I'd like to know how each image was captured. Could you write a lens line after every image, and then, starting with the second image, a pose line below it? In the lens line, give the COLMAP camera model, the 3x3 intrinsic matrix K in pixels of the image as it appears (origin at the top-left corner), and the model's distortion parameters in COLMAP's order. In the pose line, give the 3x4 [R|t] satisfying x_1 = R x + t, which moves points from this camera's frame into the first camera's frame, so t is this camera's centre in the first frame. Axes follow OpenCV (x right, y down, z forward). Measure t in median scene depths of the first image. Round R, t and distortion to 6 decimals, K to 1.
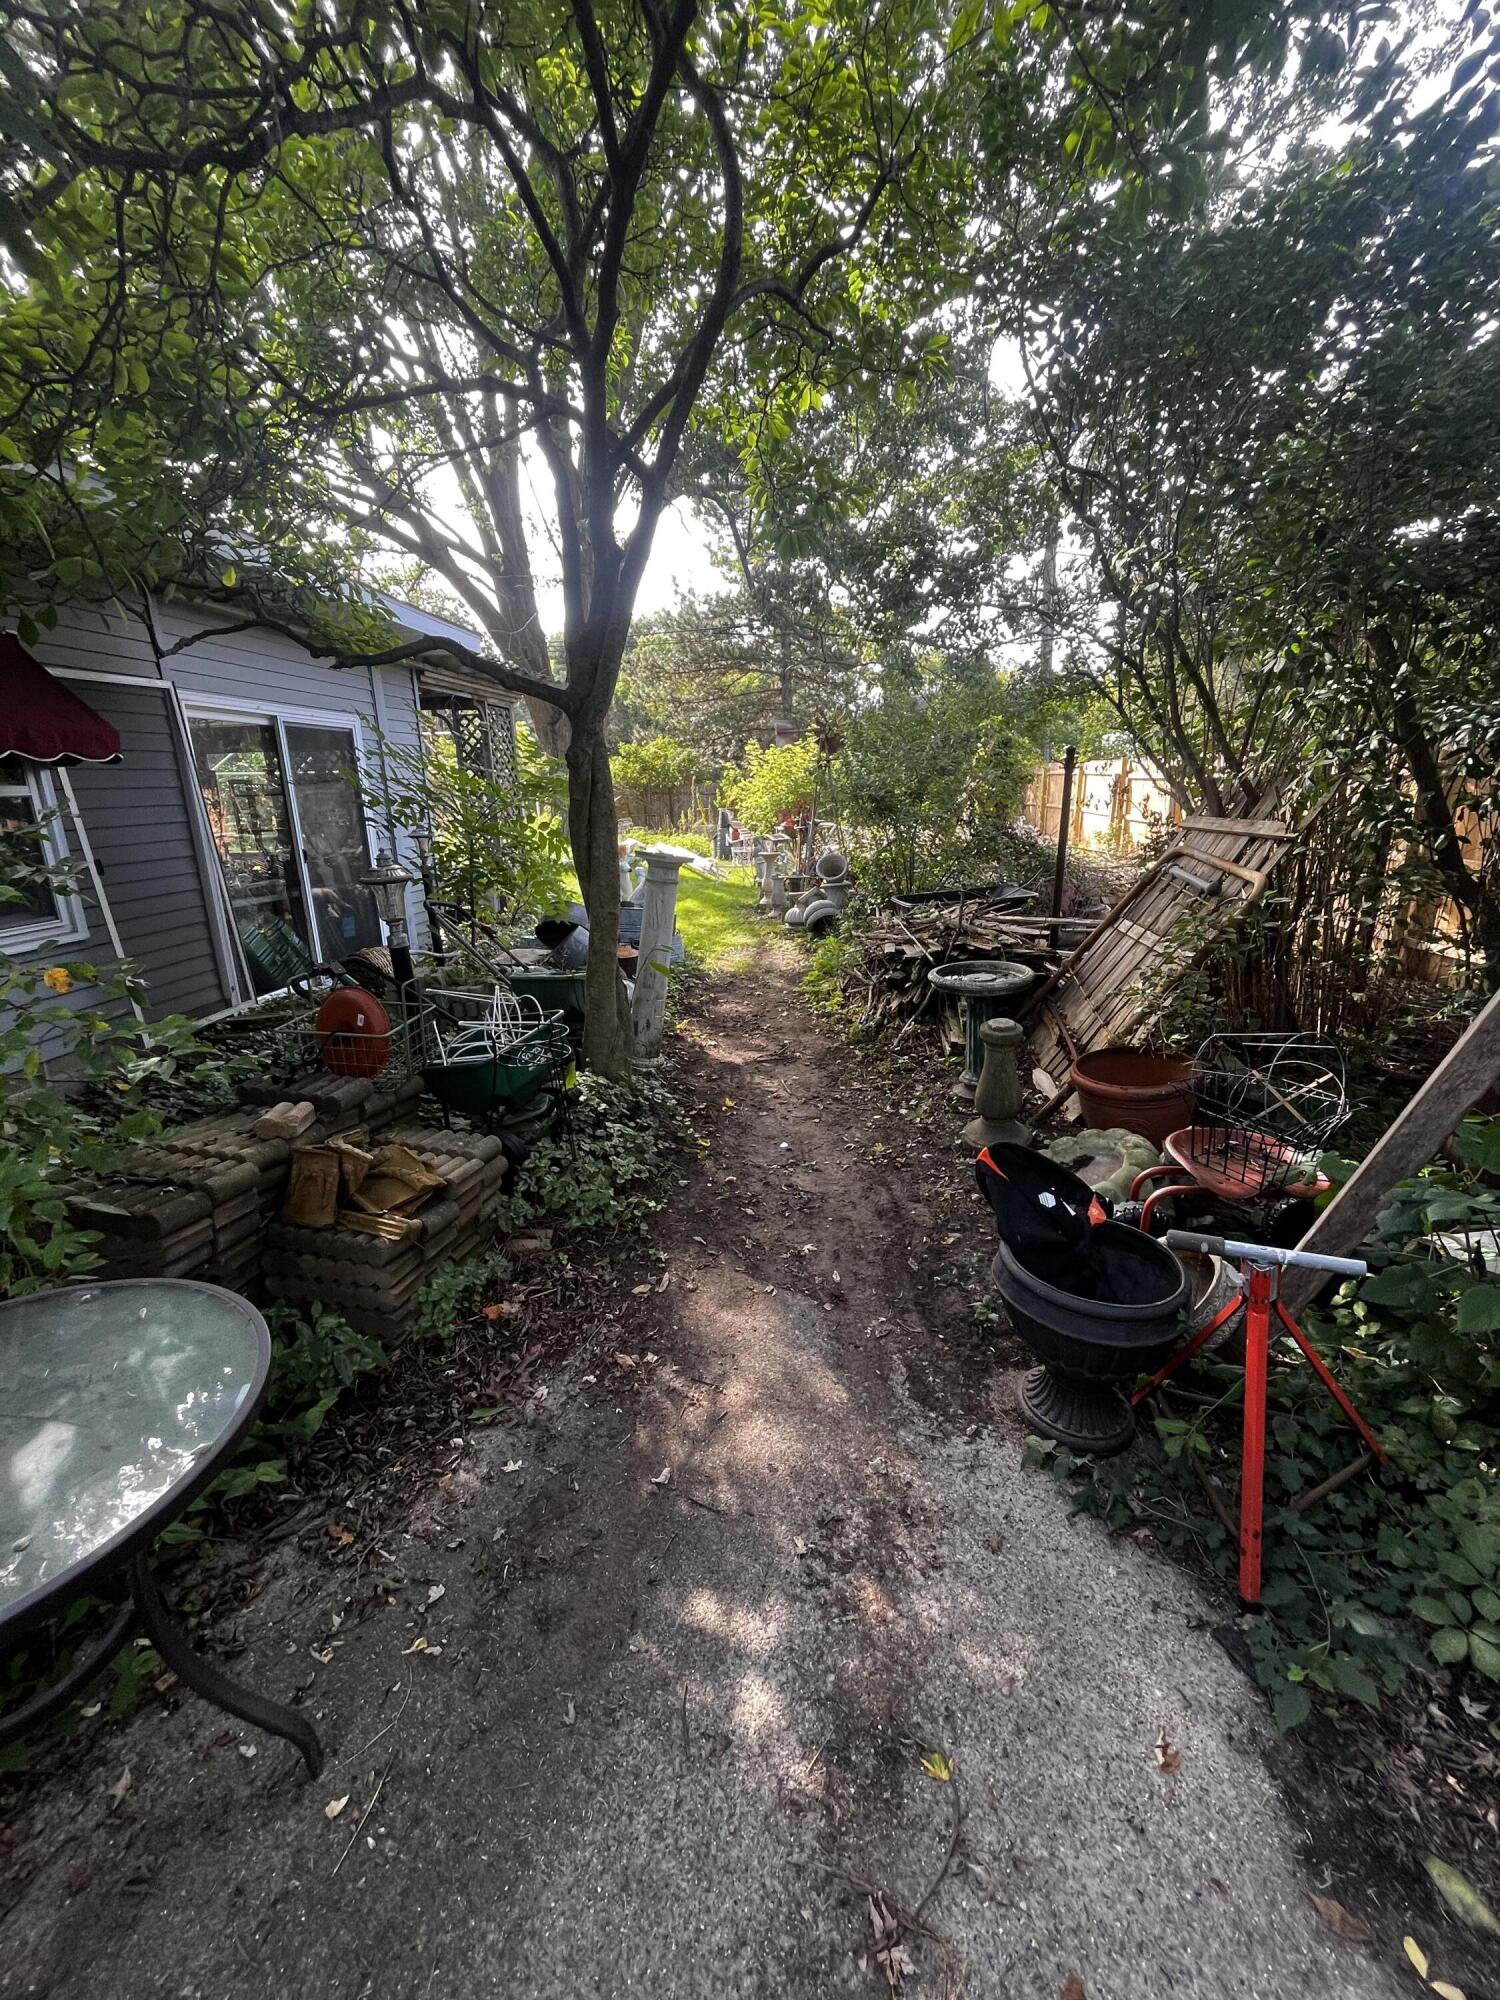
lens RADIAL K [[810.4, 0, 749.4], [0, 810.4, 998.8], [0, 0, 1]] dist [0.000847, 0.000059]
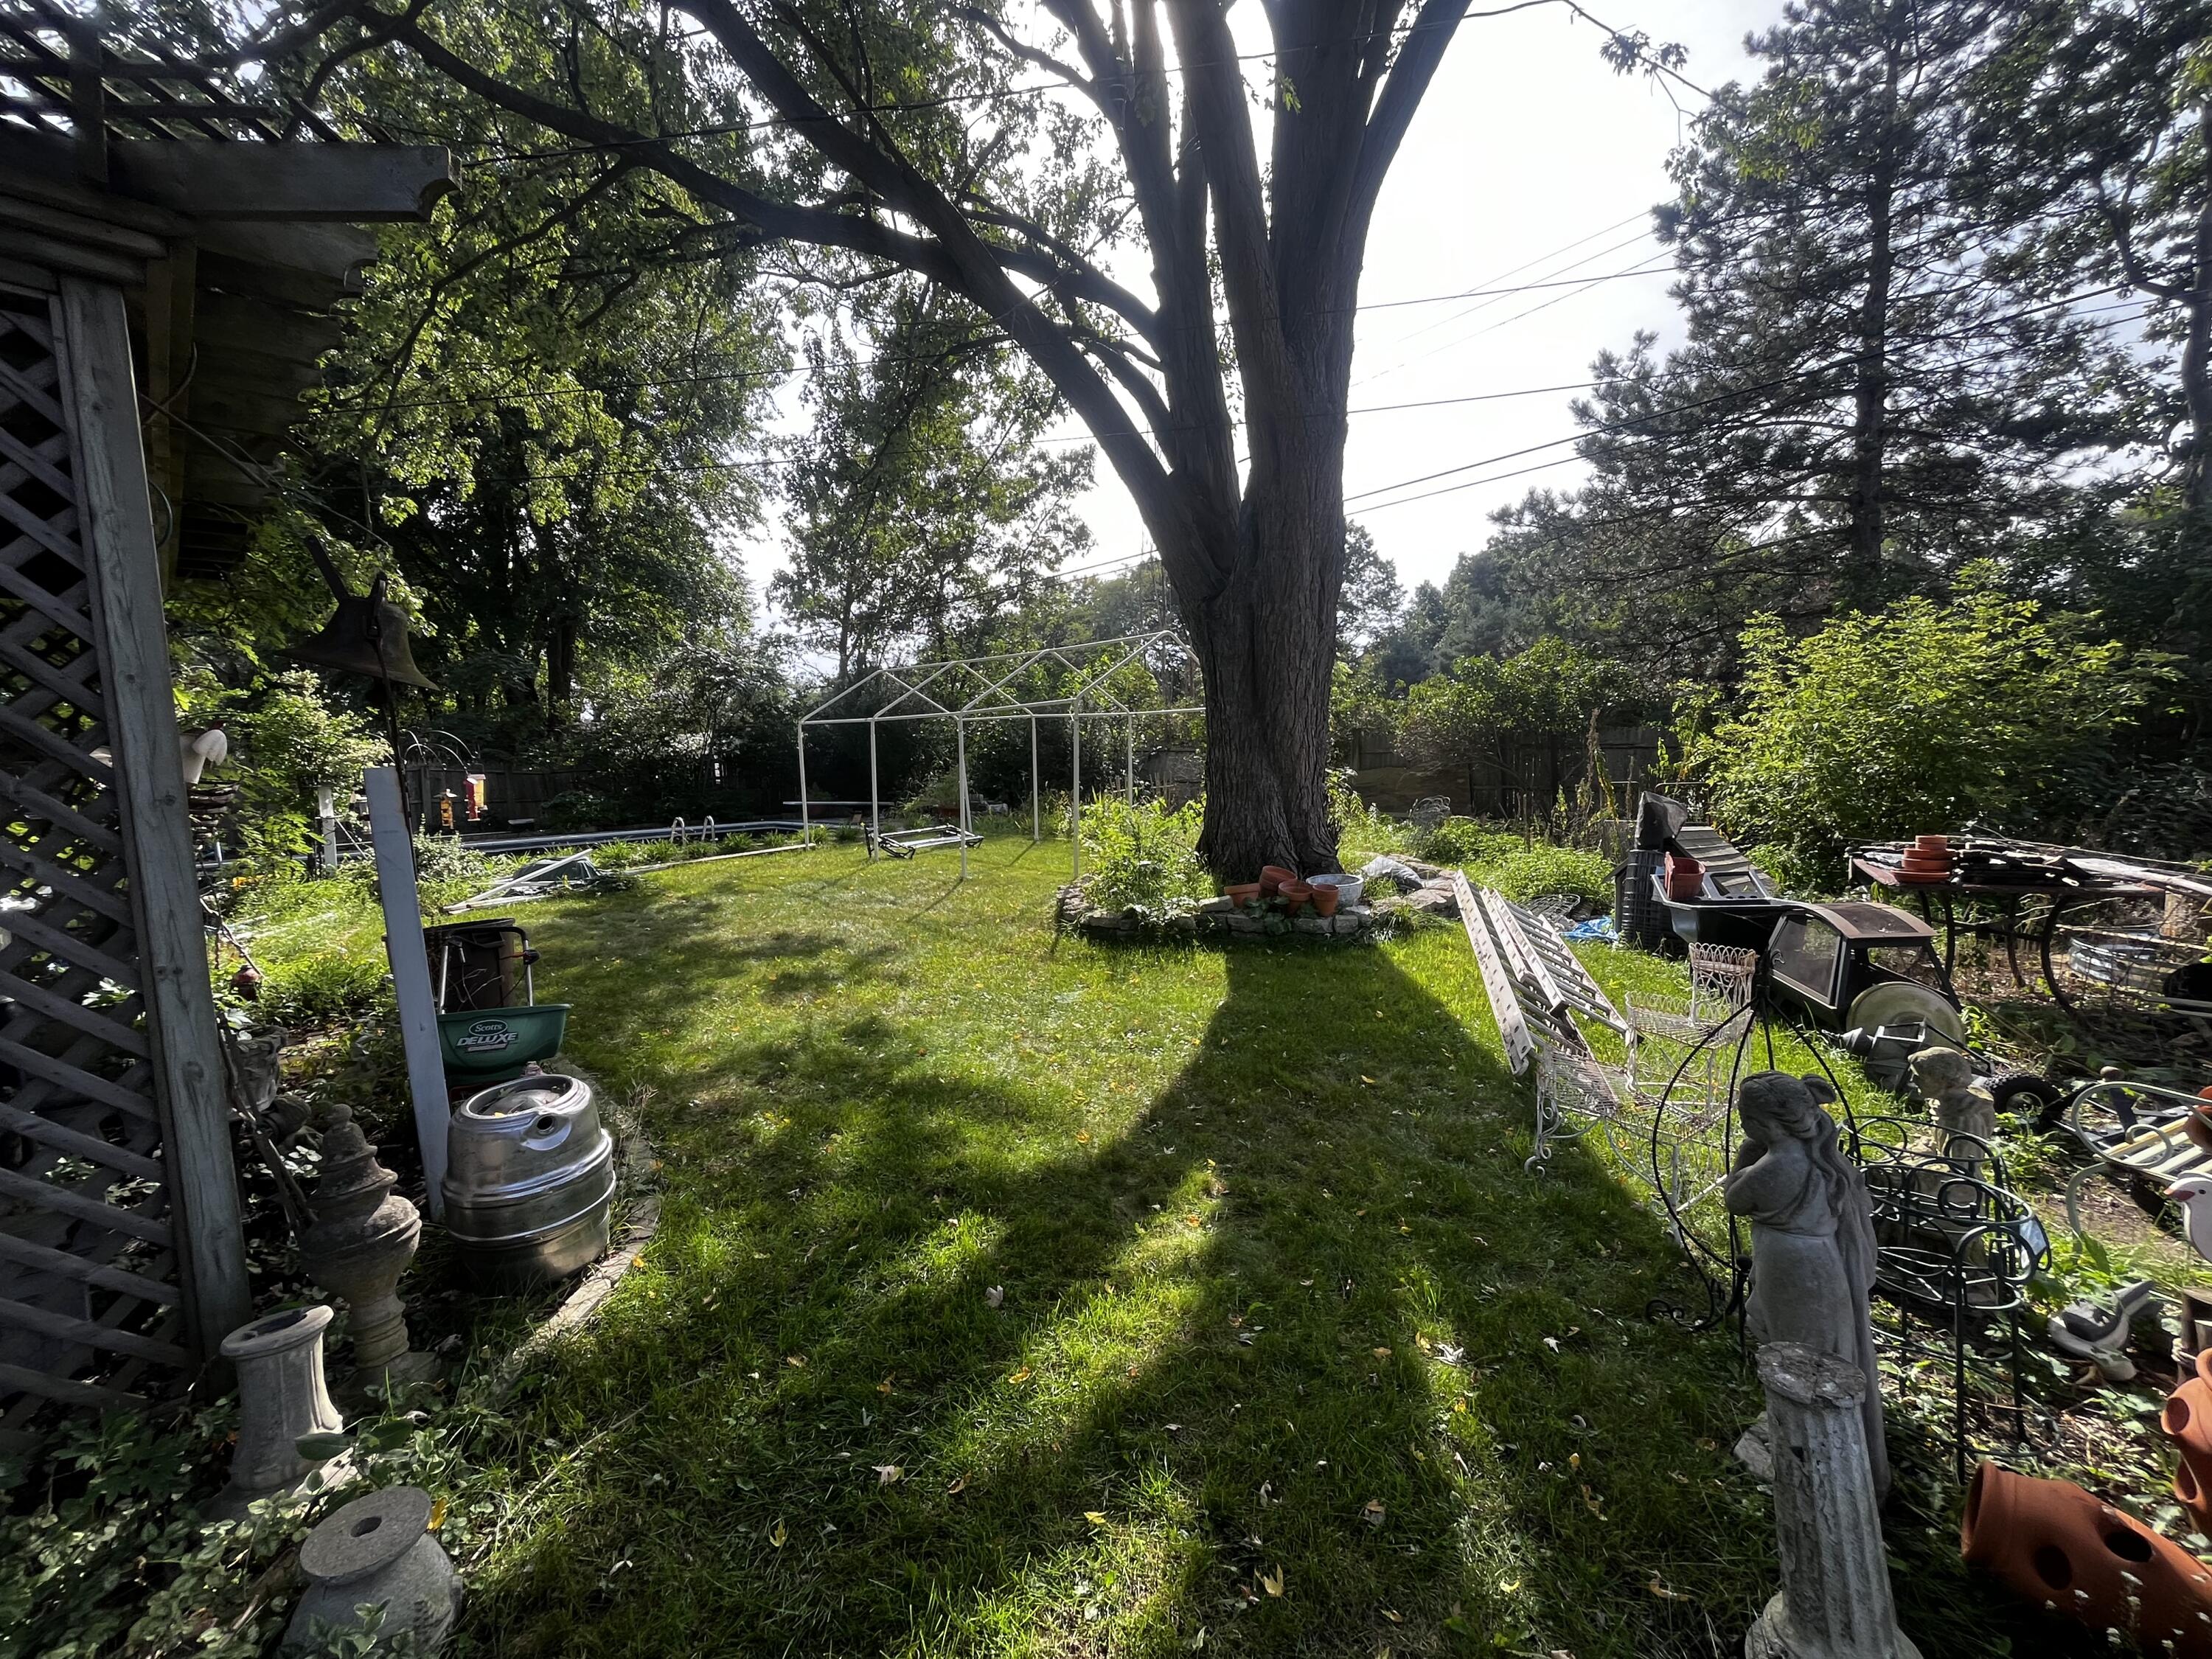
lens RADIAL K [[896.3, 0, 1108.8], [0, 896.3, 828.9], [0, 0, 1]] dist [0.000847, 0.000059]
pose [[0.807918, 0.057172, -0.586515, 0.007340], [-0.143481, 0.984415, -0.101684, -0.110136], [0.571560, 0.166306, 0.803530, 0.416500]]
